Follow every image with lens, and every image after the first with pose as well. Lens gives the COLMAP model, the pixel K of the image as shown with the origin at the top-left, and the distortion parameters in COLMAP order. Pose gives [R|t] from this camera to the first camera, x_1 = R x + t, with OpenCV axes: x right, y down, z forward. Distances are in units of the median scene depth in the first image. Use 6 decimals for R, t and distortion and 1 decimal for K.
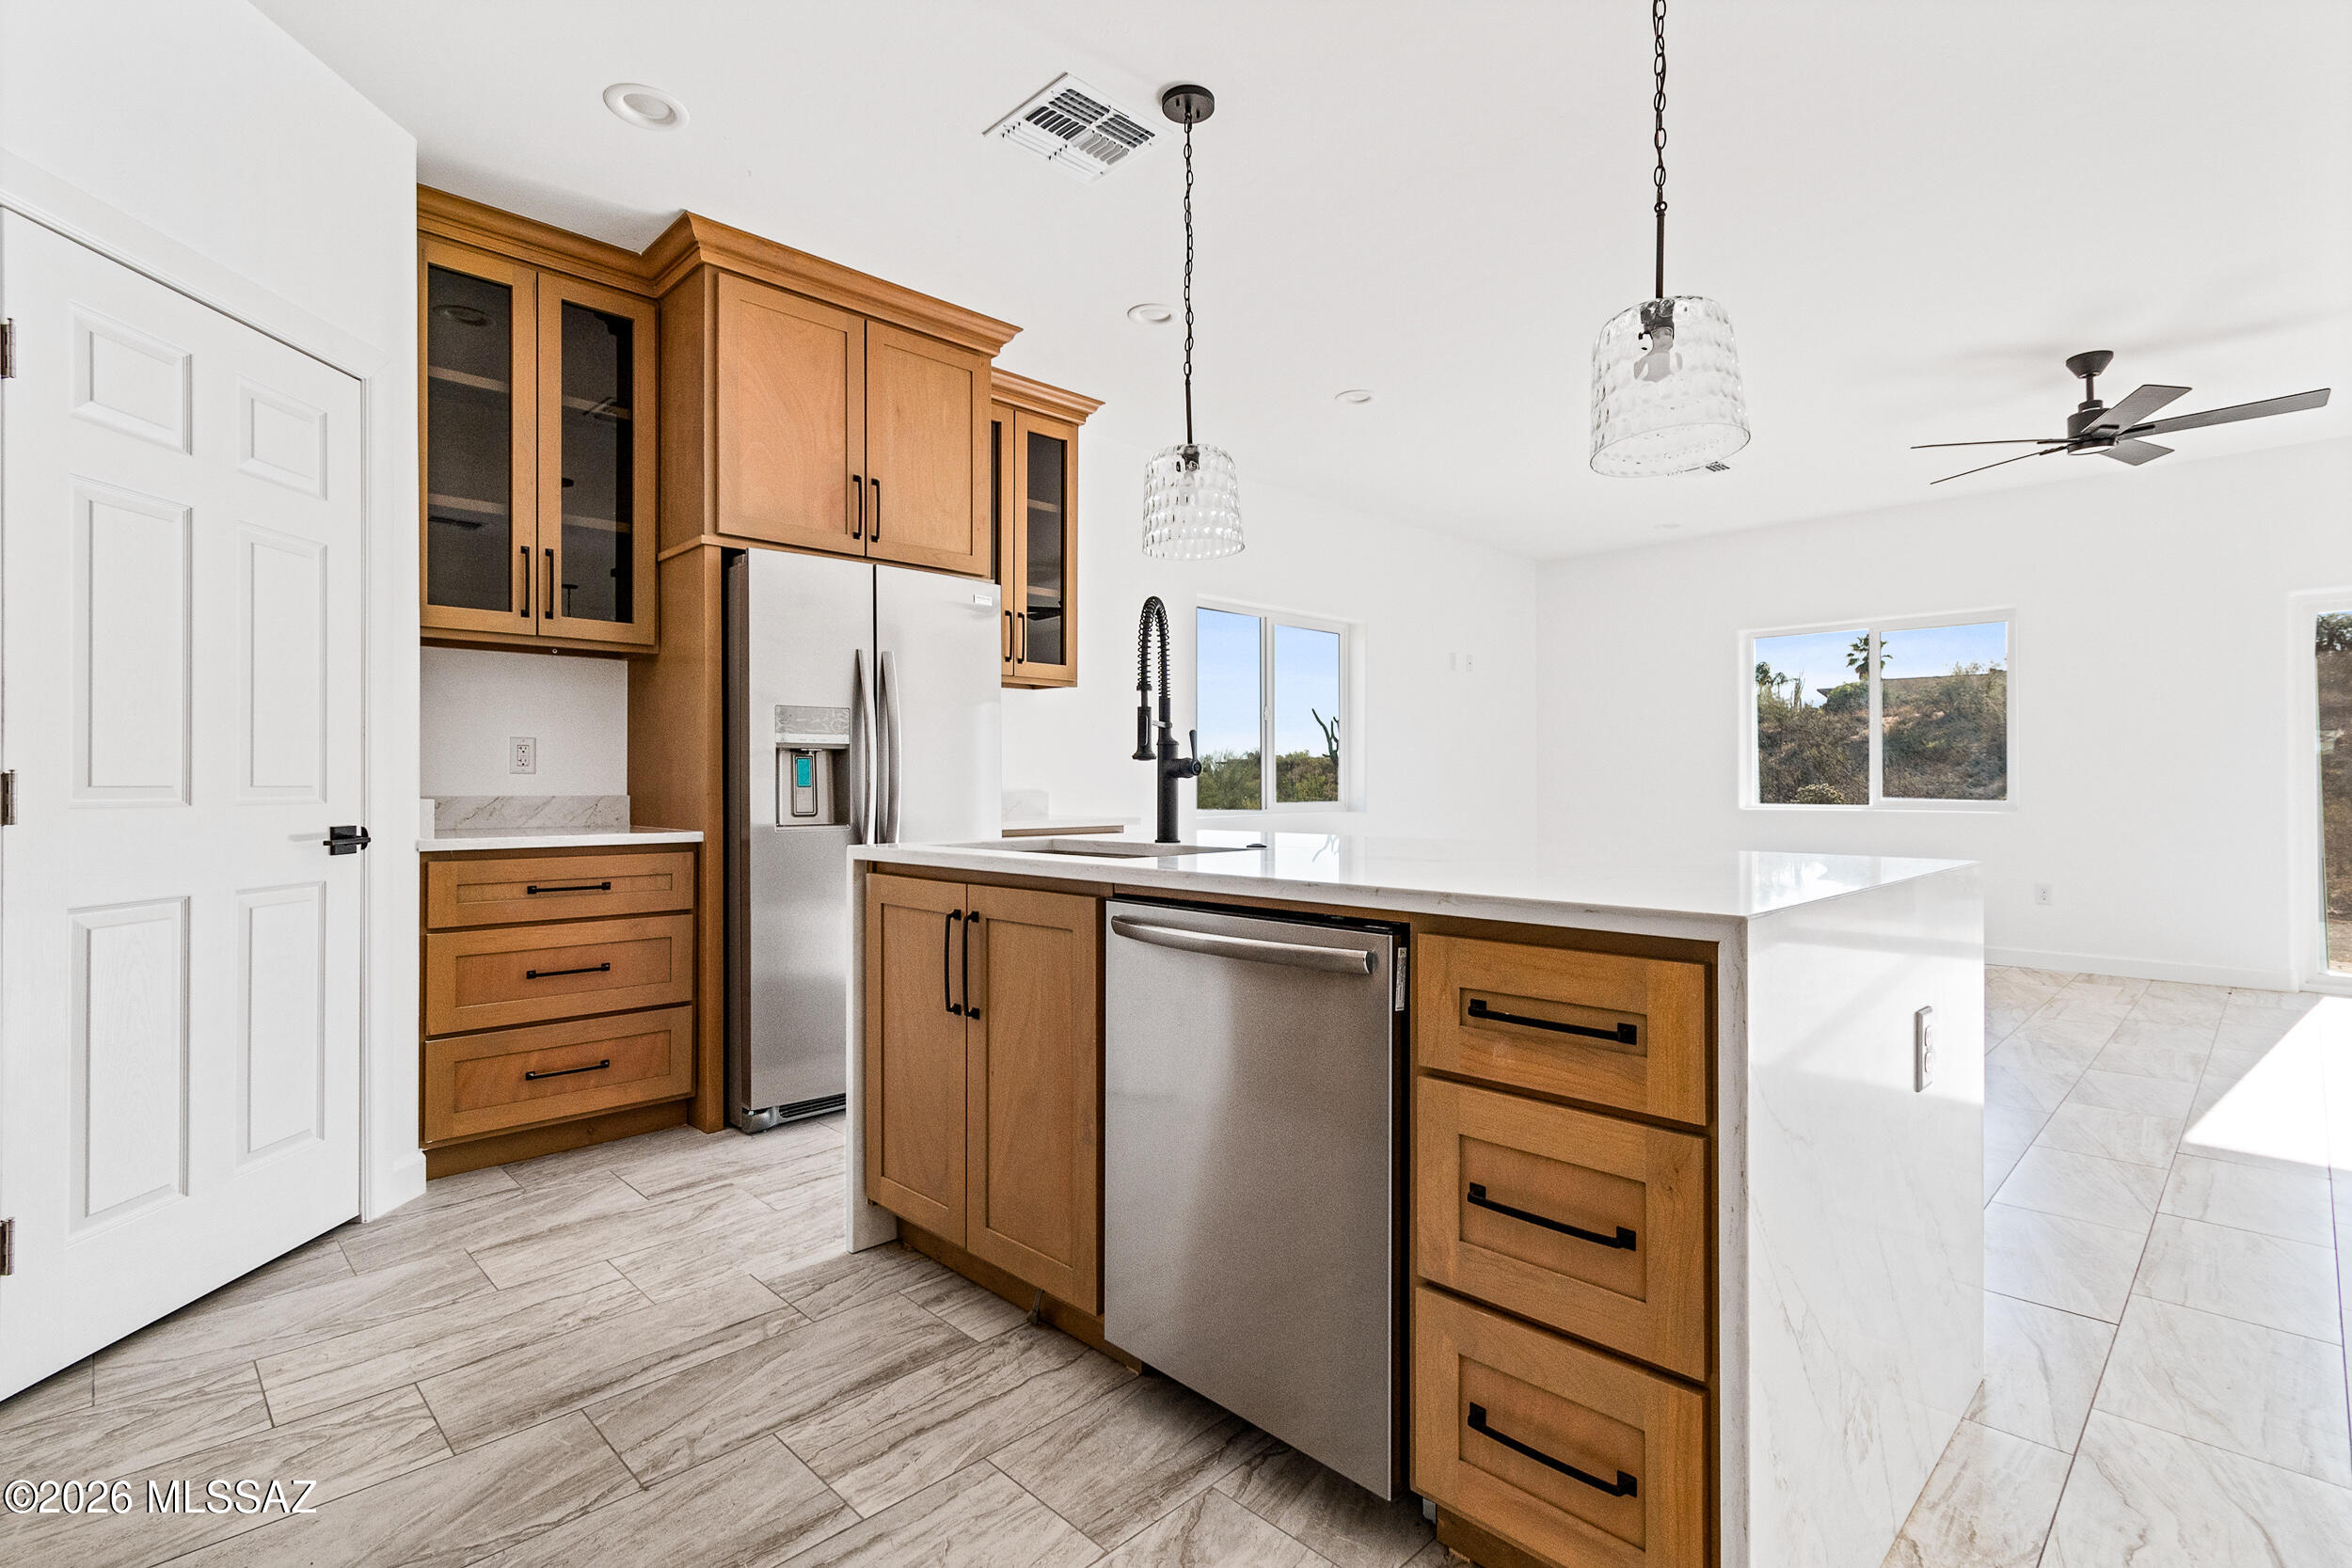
lens RADIAL K [[1104.3, 0, 1176.0], [0, 1104.3, 784.0], [0, 0, 1]] dist [0.004814, 0.000165]
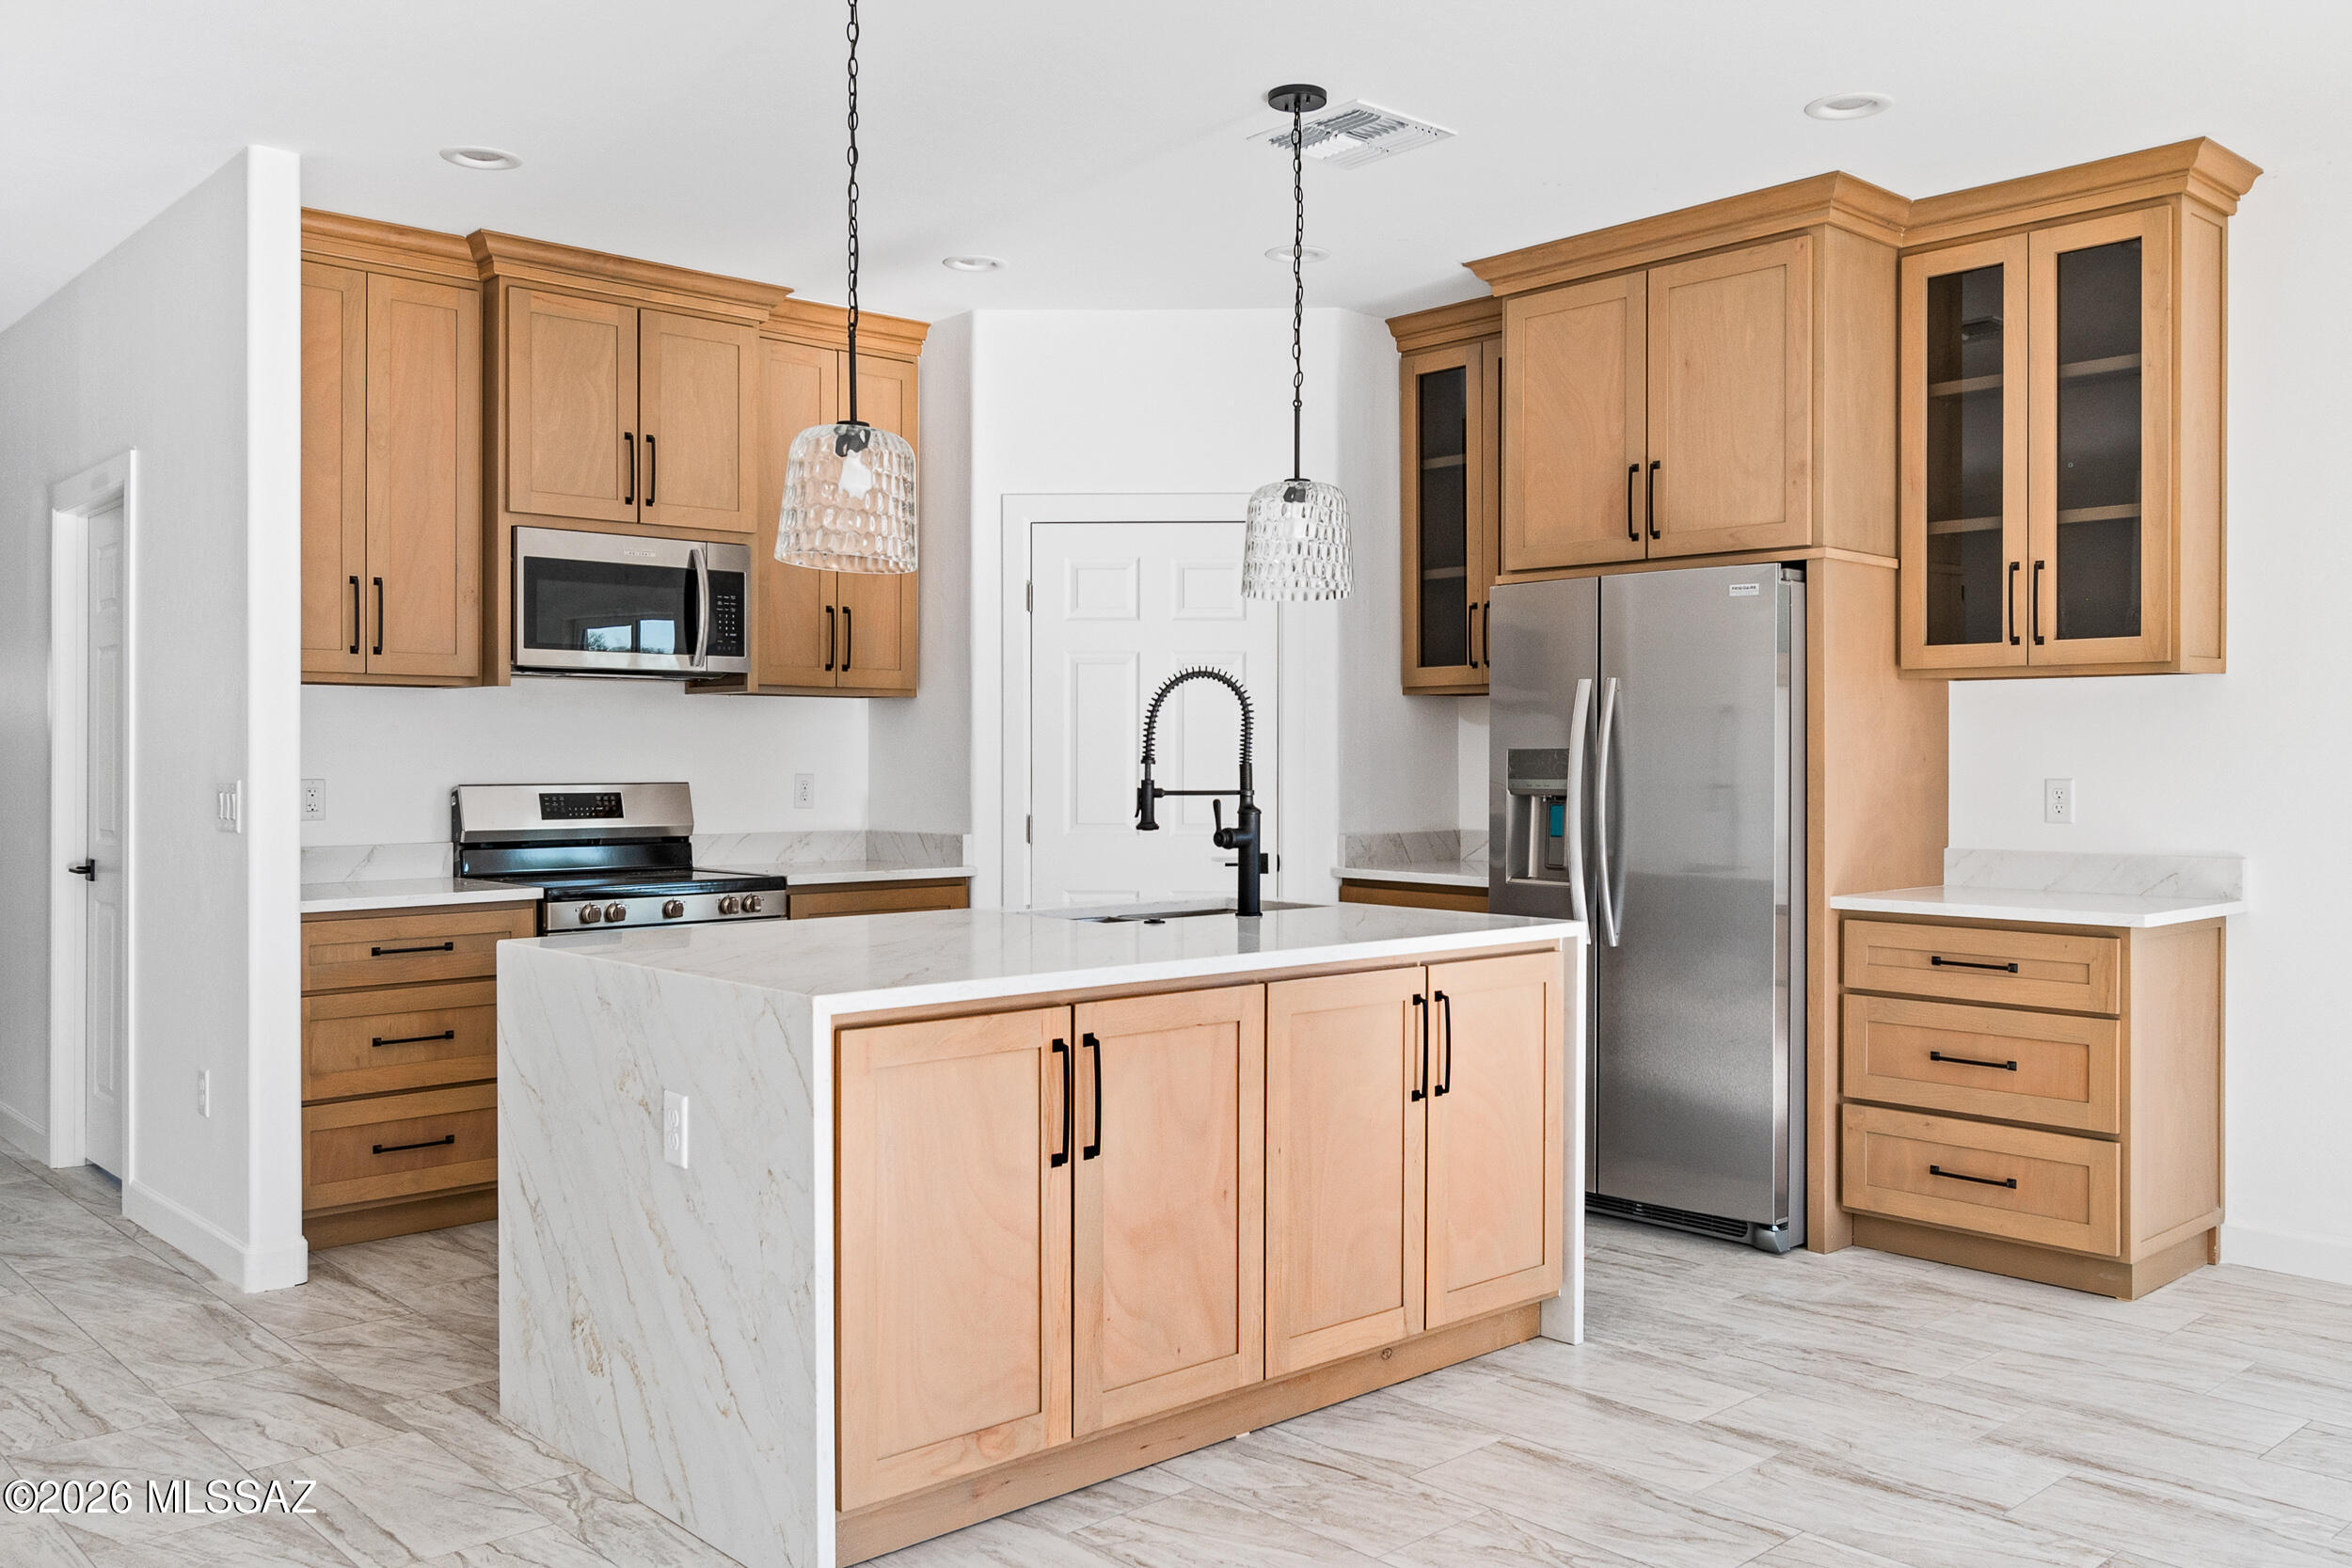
lens RADIAL K [[1914.0, 0, 1178.9], [0, 1914.0, 761.8], [0, 0, 1]] dist [0.006827, -0.001248]
pose [[-0.038612, 0.003700, -0.999247, 1.408433], [0.000016, 0.999993, 0.003702, -0.073645], [0.999254, 0.000127, -0.038612, 0.863725]]
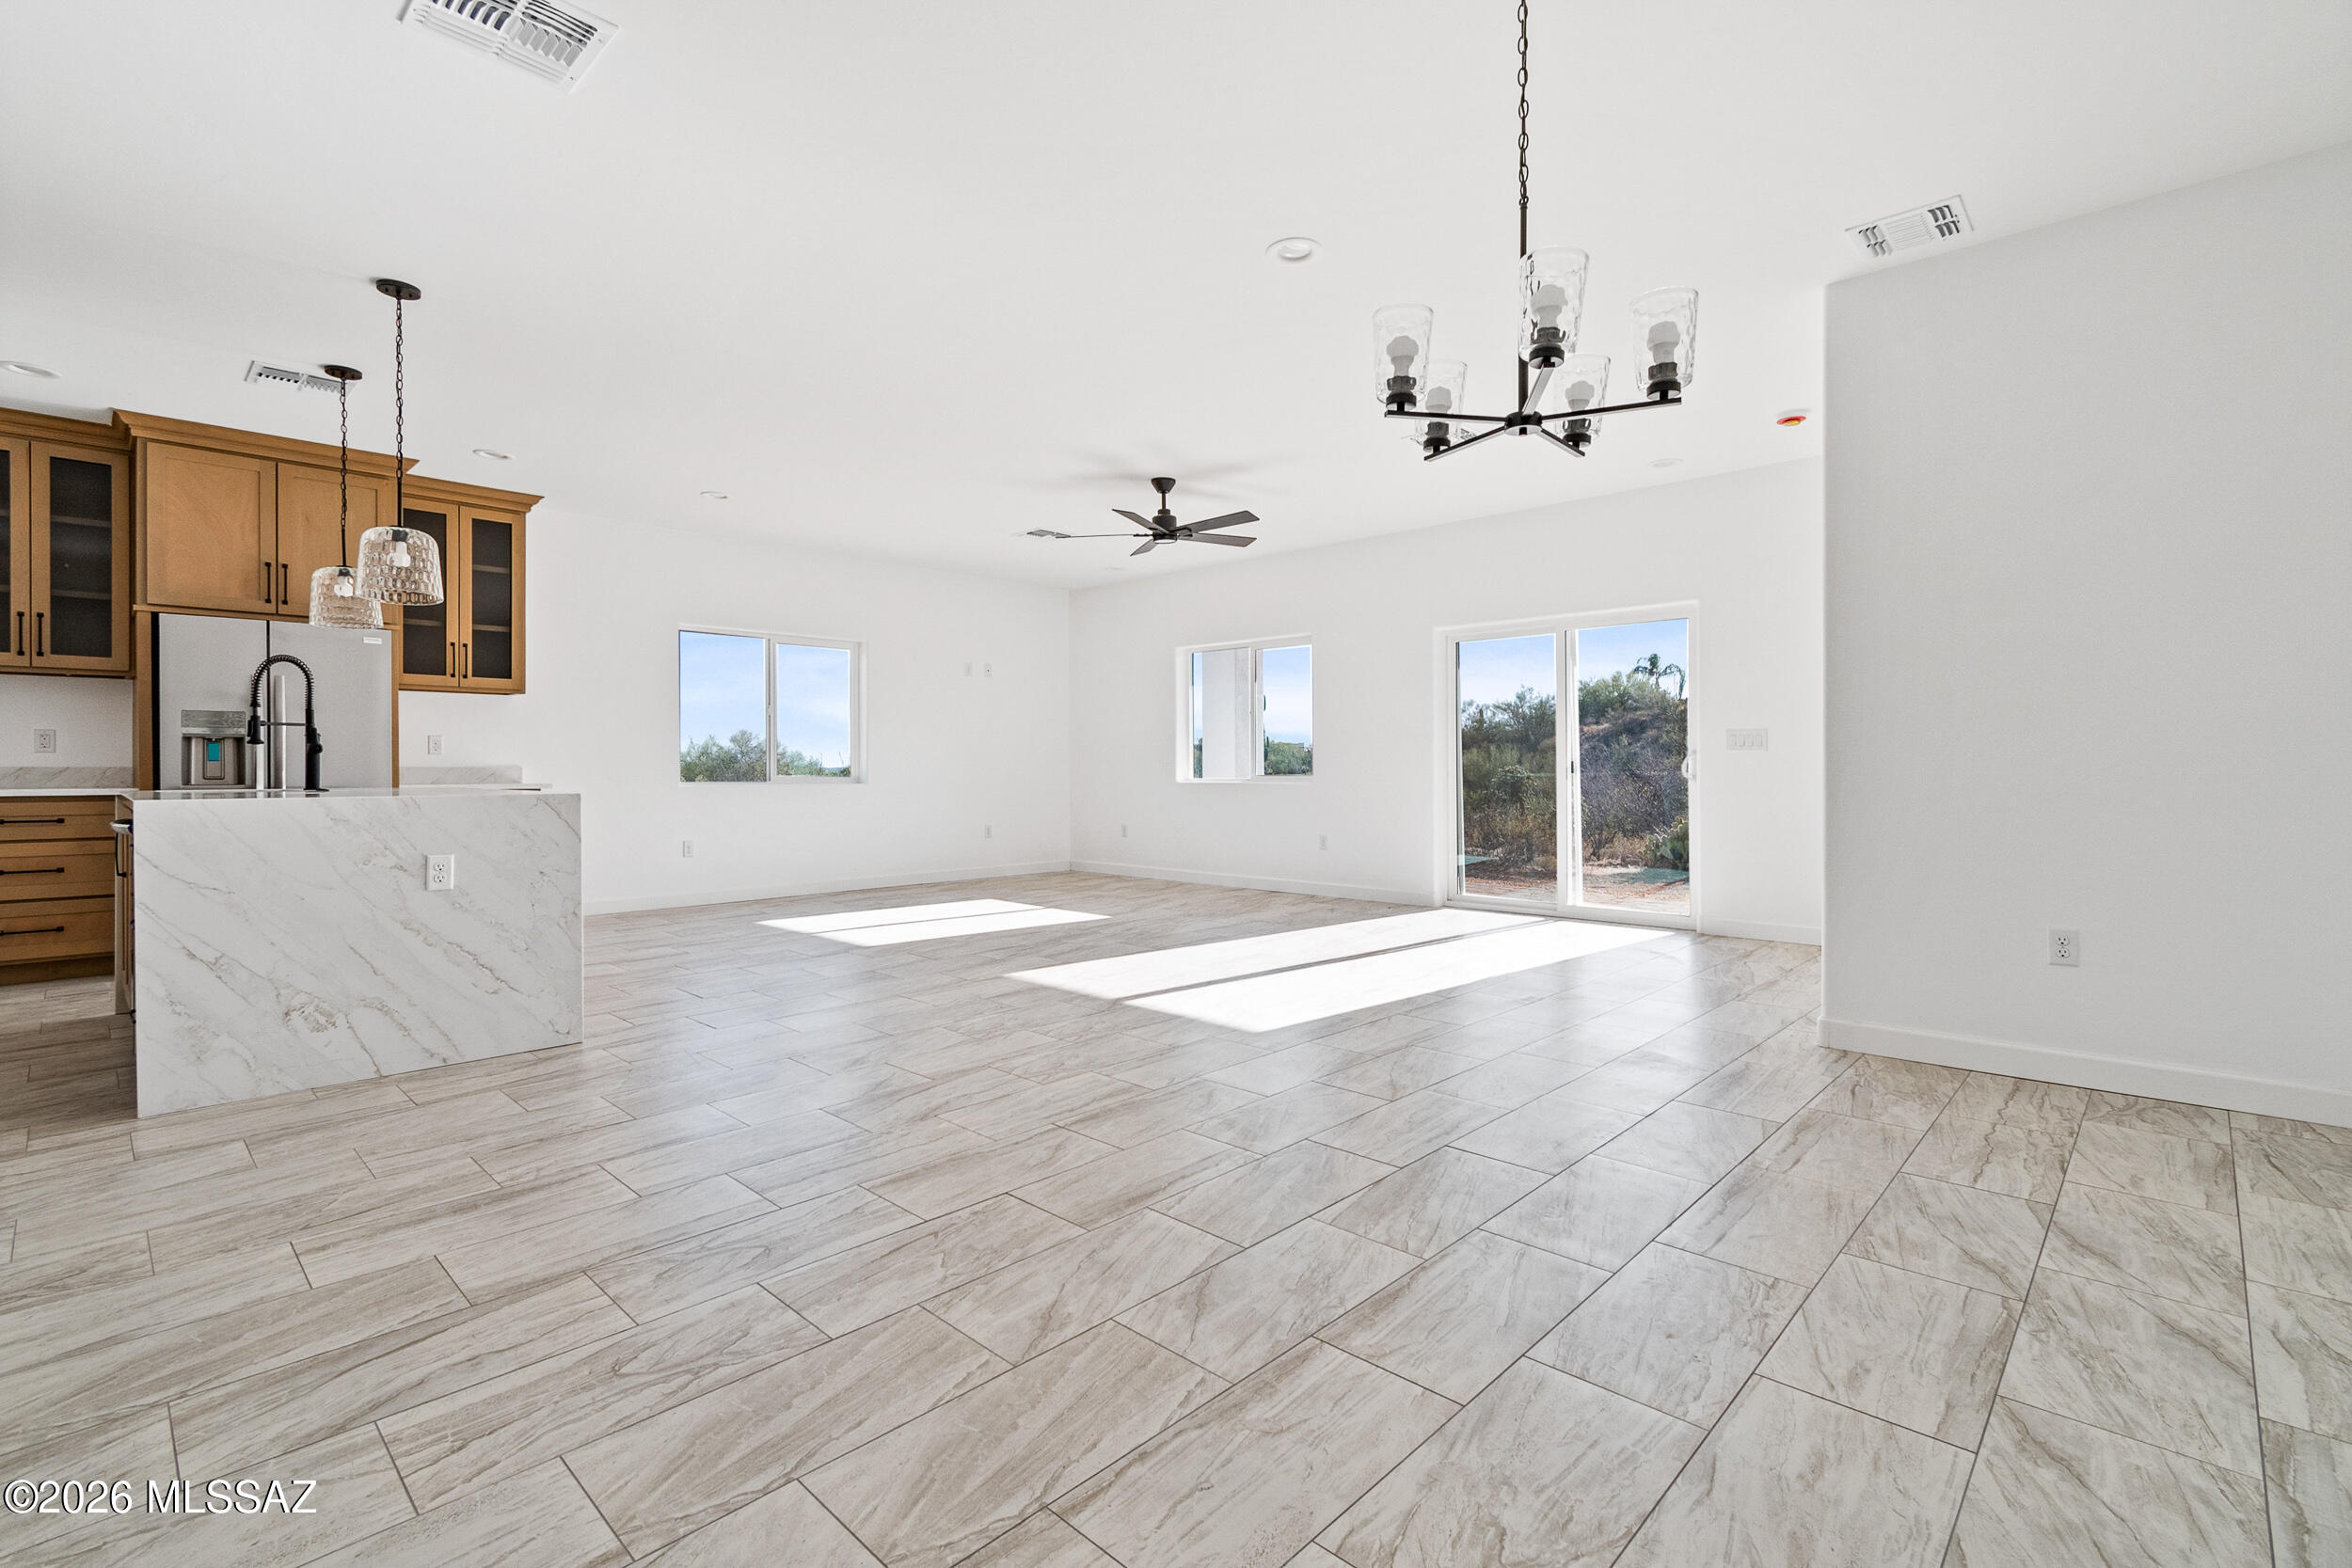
lens RADIAL K [[1063.8, 0, 1184.1], [0, 1063.8, 771.8], [0, 0, 1]] dist [0.004035, -0.000503]
pose [[0.999587, 0.000126, 0.028731, 1.168520], [-0.000235, 0.999993, 0.003804, 0.014240], [-0.028731, -0.003809, 0.999580, -0.667505]]
